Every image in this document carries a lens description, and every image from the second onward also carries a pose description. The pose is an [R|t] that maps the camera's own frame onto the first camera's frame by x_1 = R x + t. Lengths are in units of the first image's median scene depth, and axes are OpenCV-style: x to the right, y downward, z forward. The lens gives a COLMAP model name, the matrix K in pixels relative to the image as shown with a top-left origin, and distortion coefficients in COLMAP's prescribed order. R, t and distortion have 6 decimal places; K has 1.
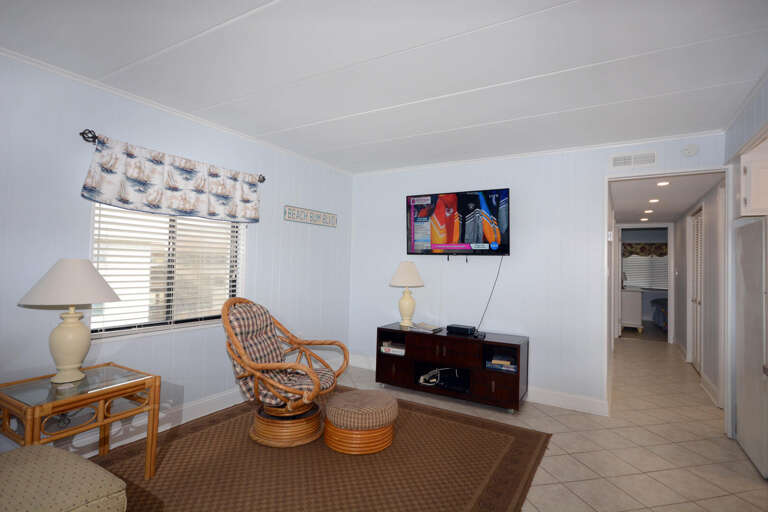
lens RADIAL K [[392.0, 0, 383.9], [0, 392.0, 255.4], [0, 0, 1]] dist [0.007851, -0.001284]
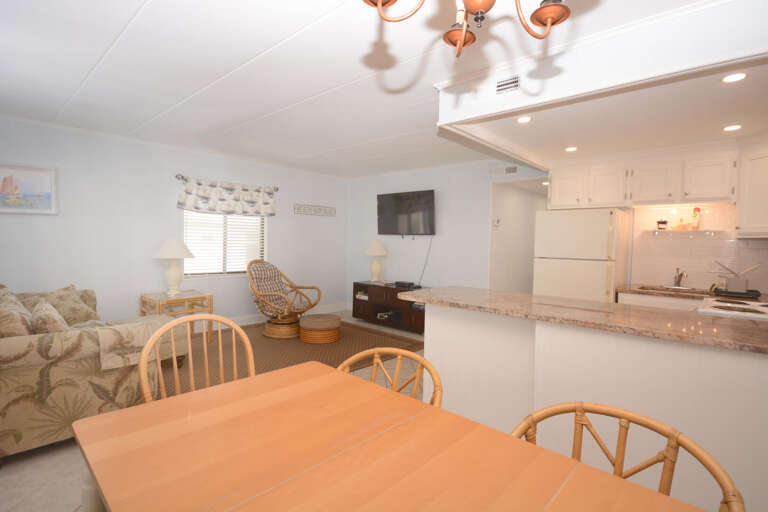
lens RADIAL K [[374.4, 0, 384.0], [0, 374.4, 256.0], [0, 0, 1]] dist [0.003592, -0.000161]
pose [[0.980777, 0.008041, -0.194965, 0.471371], [0.003019, 0.998406, 0.056367, -0.002304], [0.195107, -0.055872, 0.979189, -0.502153]]
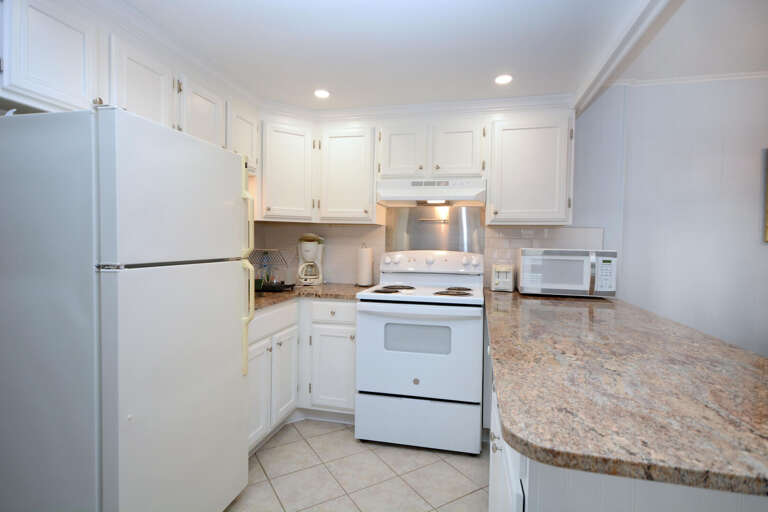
lens RADIAL K [[392.0, 0, 383.9], [0, 392.0, 255.4], [0, 0, 1]] dist [0.007851, -0.001284]
pose [[-0.303695, -0.057670, 0.951022, 0.295854], [-0.045926, 0.997892, 0.045847, 0.031162], [-0.951662, -0.029753, -0.305703, 0.600630]]
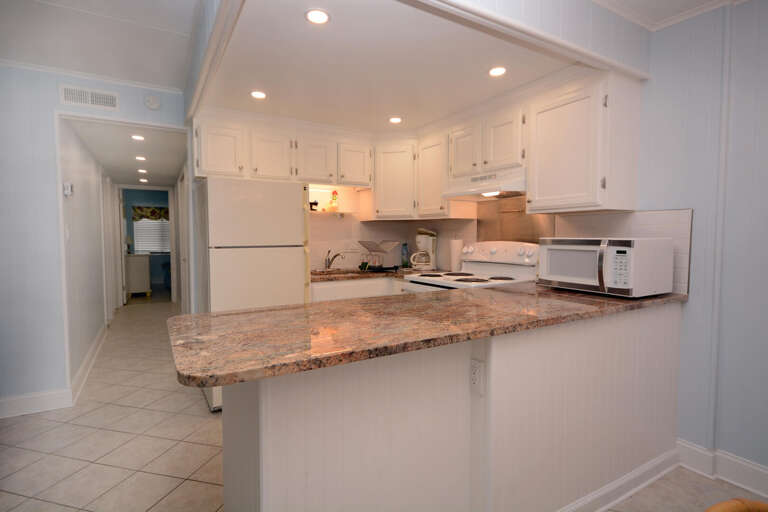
lens RADIAL K [[392.0, 0, 383.9], [0, 392.0, 255.4], [0, 0, 1]] dist [0.007851, -0.001284]
pose [[0.471807, -0.067632, 0.879104, 0.172471], [-0.008995, 0.996633, 0.081501, 0.016881], [-0.881656, -0.046360, 0.469610, 0.040340]]
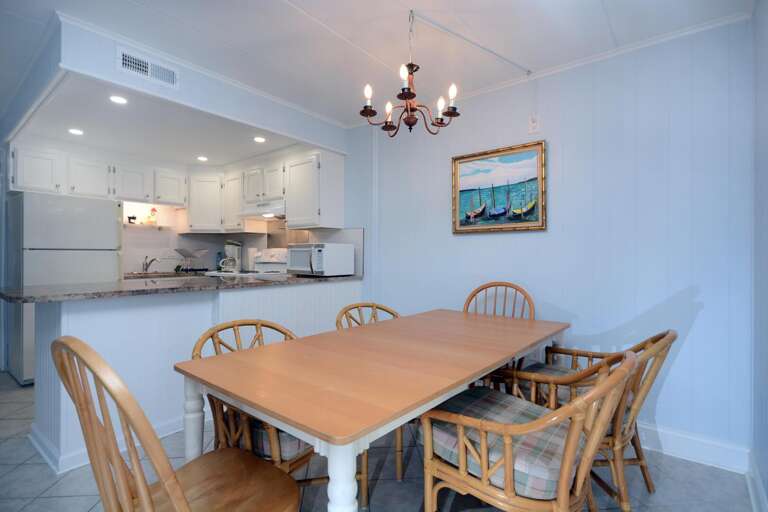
lens RADIAL K [[374.4, 0, 384.0], [0, 374.4, 256.0], [0, 0, 1]] dist [0.003592, -0.000161]
pose [[0.131405, -0.022413, 0.991075, -0.109005], [-0.025252, 0.999344, 0.025948, 0.039565], [-0.991007, -0.028436, 0.130753, -0.292057]]
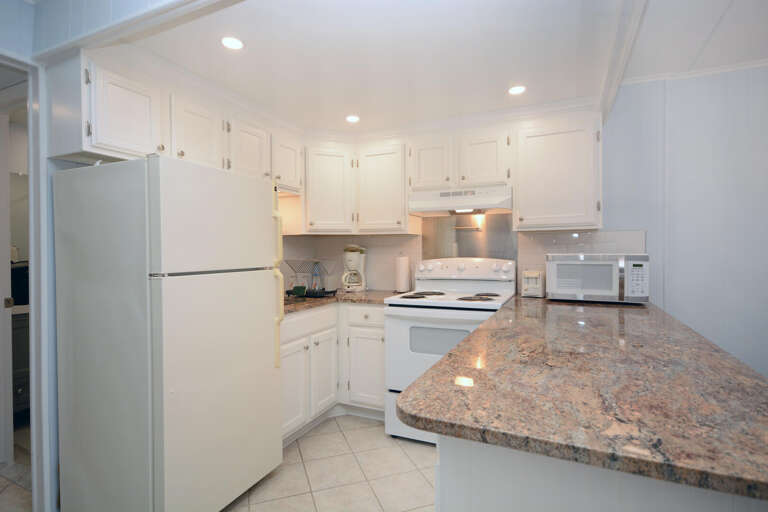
lens RADIAL K [[392.0, 0, 383.9], [0, 392.0, 255.4], [0, 0, 1]] dist [0.007851, -0.001284]
pose [[-0.102193, -0.031378, 0.994270, 0.216897], [-0.019013, 0.999381, 0.029585, 0.026869], [-0.994583, -0.015881, -0.102726, 0.507758]]
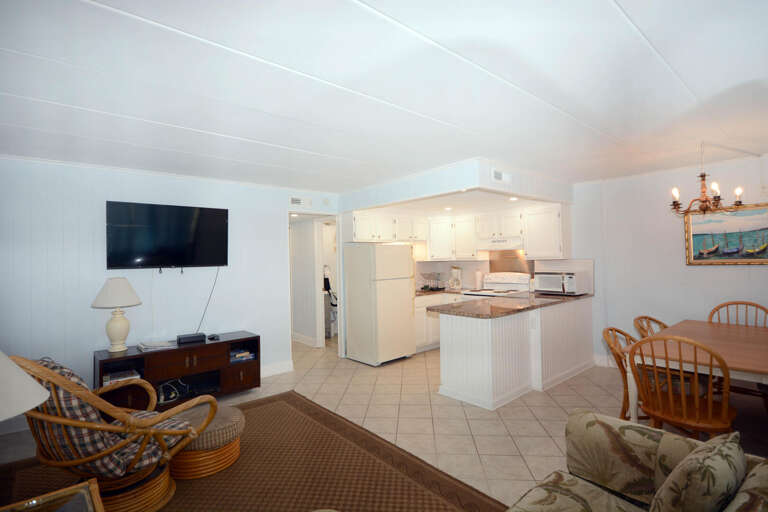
lens RADIAL K [[374.4, 0, 384.0], [0, 374.4, 256.0], [0, 0, 1]] dist [0.003592, -0.000161]
pose [[0.311564, -0.021460, 0.949983, -0.698708], [0.007041, 0.999770, 0.020275, -0.057393], [-0.950199, 0.000372, 0.311644, 0.229811]]
